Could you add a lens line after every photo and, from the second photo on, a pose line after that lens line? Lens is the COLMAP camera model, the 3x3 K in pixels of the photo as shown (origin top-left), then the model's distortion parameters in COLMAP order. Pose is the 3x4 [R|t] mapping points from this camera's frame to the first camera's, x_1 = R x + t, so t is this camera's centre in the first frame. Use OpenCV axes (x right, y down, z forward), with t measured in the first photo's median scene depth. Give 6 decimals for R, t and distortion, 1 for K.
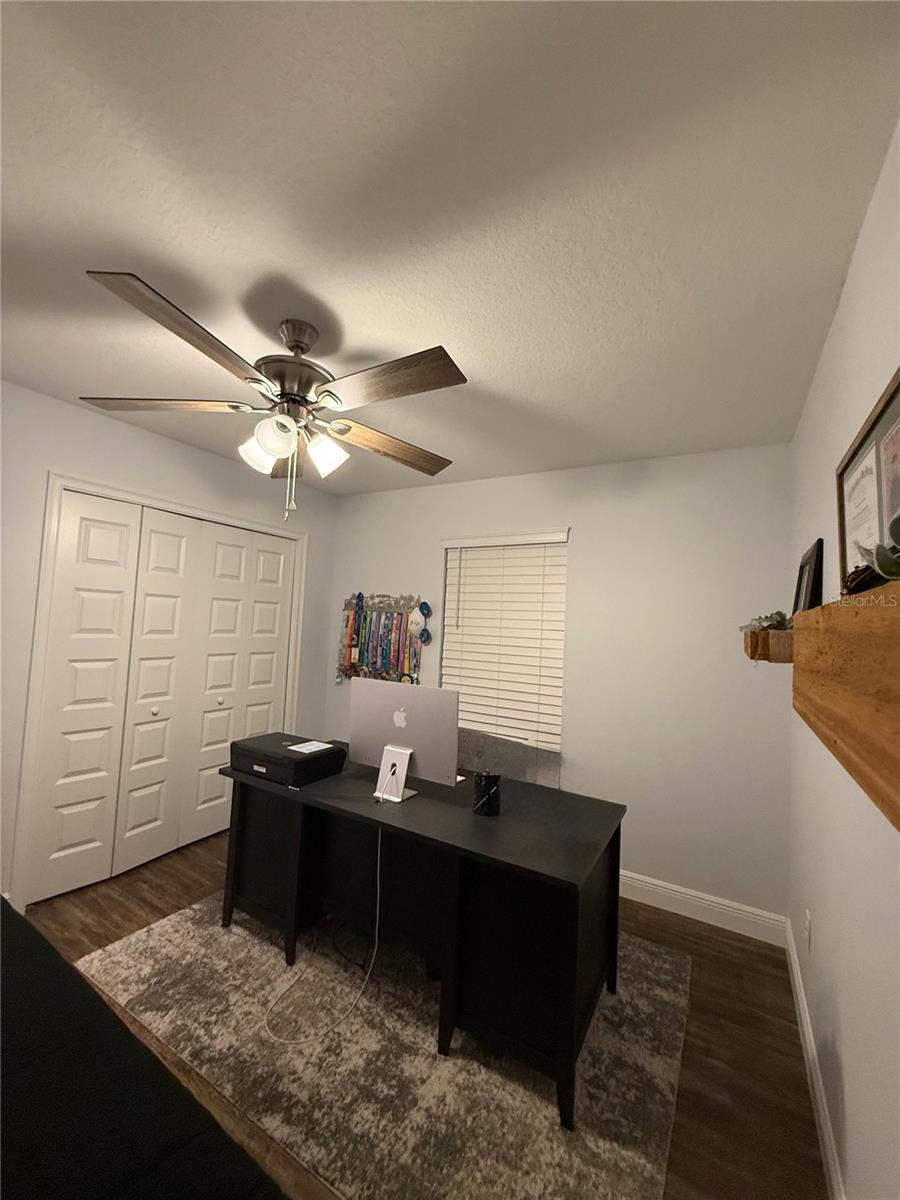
lens RADIAL K [[478.0, 0, 449.4], [0, 478.0, 596.9], [0, 0, 1]] dist [-0.000969, 0.000322]
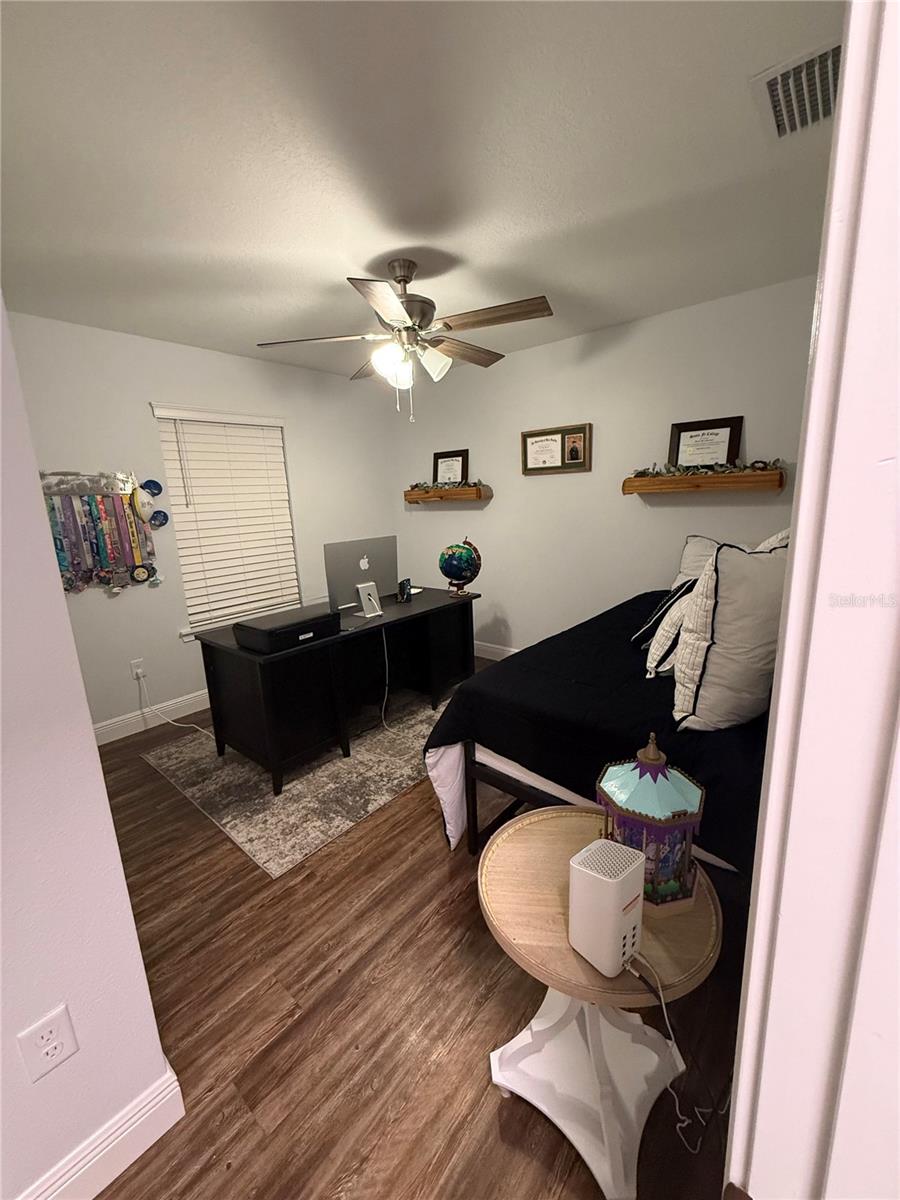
lens RADIAL K [[478.0, 0, 449.4], [0, 478.0, 596.9], [0, 0, 1]] dist [-0.000969, 0.000322]
pose [[0.170080, -0.260156, 0.950469, -0.911233], [-0.003804, 0.964342, 0.264634, -0.018326], [-0.985423, -0.048624, 0.163026, 0.322252]]
